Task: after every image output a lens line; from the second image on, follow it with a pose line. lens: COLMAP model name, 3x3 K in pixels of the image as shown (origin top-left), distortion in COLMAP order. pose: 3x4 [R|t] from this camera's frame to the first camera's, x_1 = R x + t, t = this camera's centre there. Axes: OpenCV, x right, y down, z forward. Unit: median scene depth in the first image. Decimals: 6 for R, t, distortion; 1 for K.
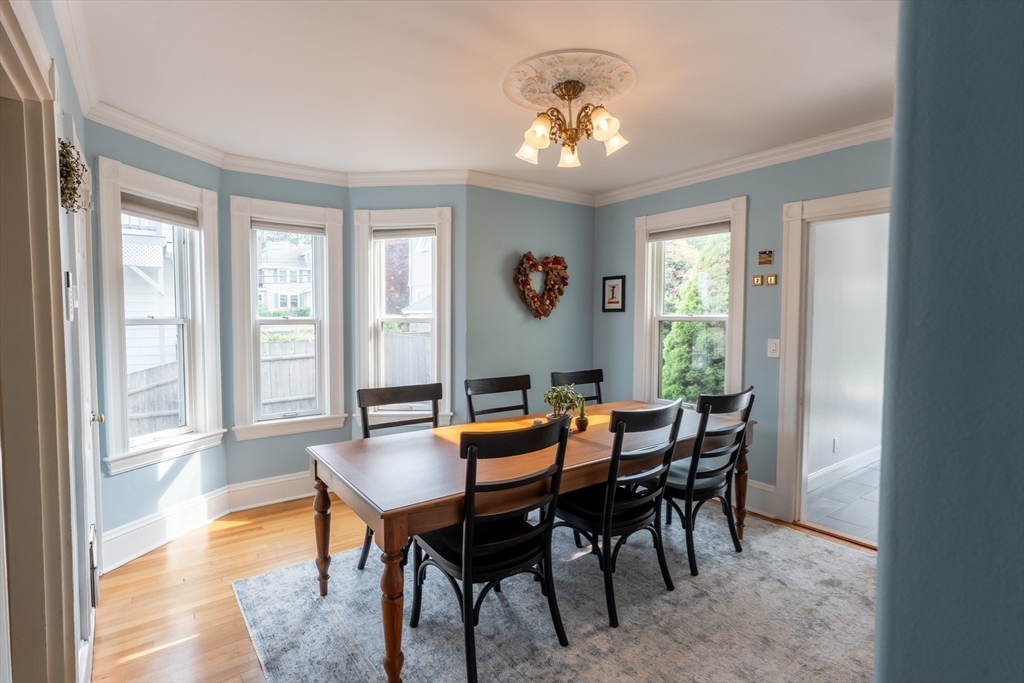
lens RADIAL K [[487.8, 0, 538.5], [0, 487.8, 338.1], [0, 0, 1]] dist [-0.001160, -0.000048]
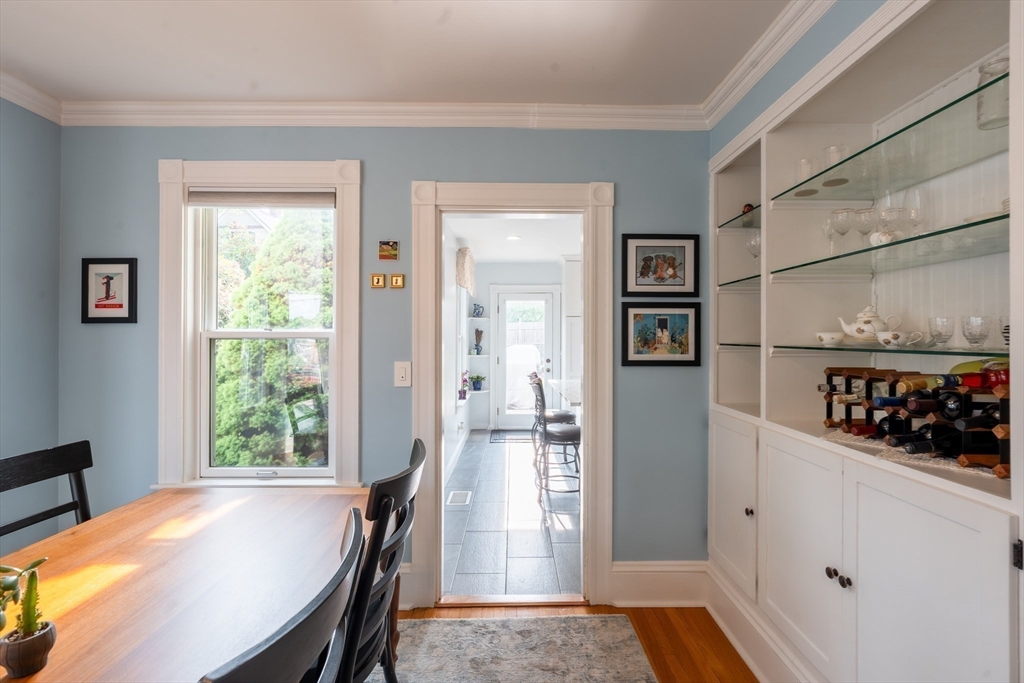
lens RADIAL K [[467.0, 0, 511.8], [0, 467.0, 337.3], [0, 0, 1]] dist [0.001874, 0.000322]
pose [[0.626801, -0.001024, 0.779179, 0.029680], [0.036943, 0.998914, -0.028405, -0.006863], [-0.778303, 0.046589, 0.626158, 0.339601]]
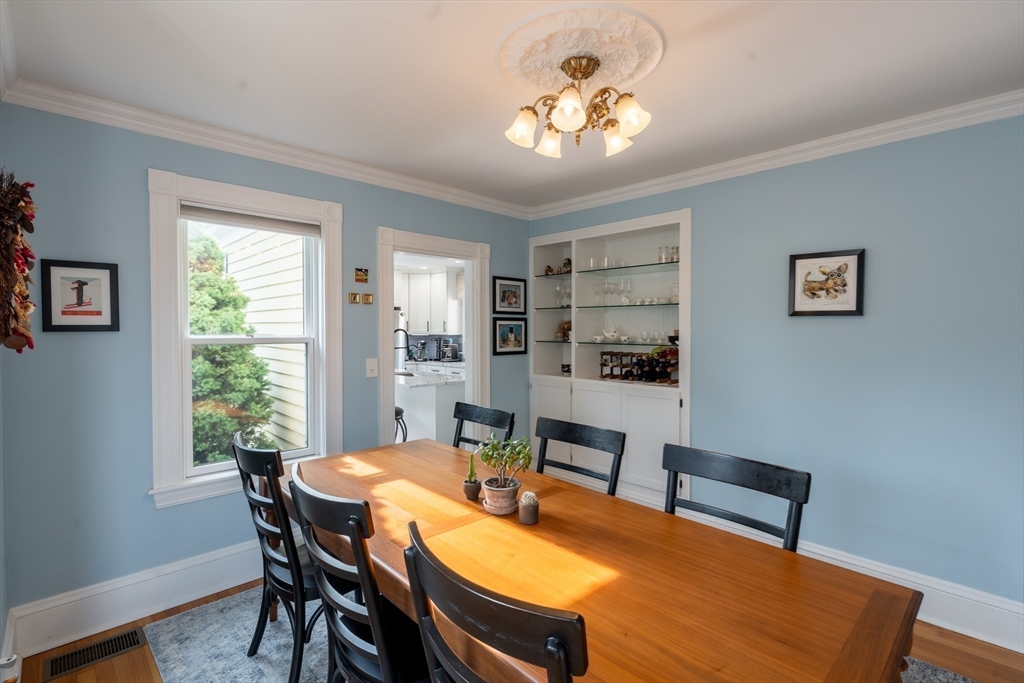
lens RADIAL K [[467.0, 0, 511.8], [0, 467.0, 337.3], [0, 0, 1]] dist [0.001874, 0.000322]
pose [[-0.067850, -0.019647, 0.997502, -0.383544], [0.046931, 0.998636, 0.022862, -0.039554], [-0.996591, 0.048365, -0.066835, 0.614809]]
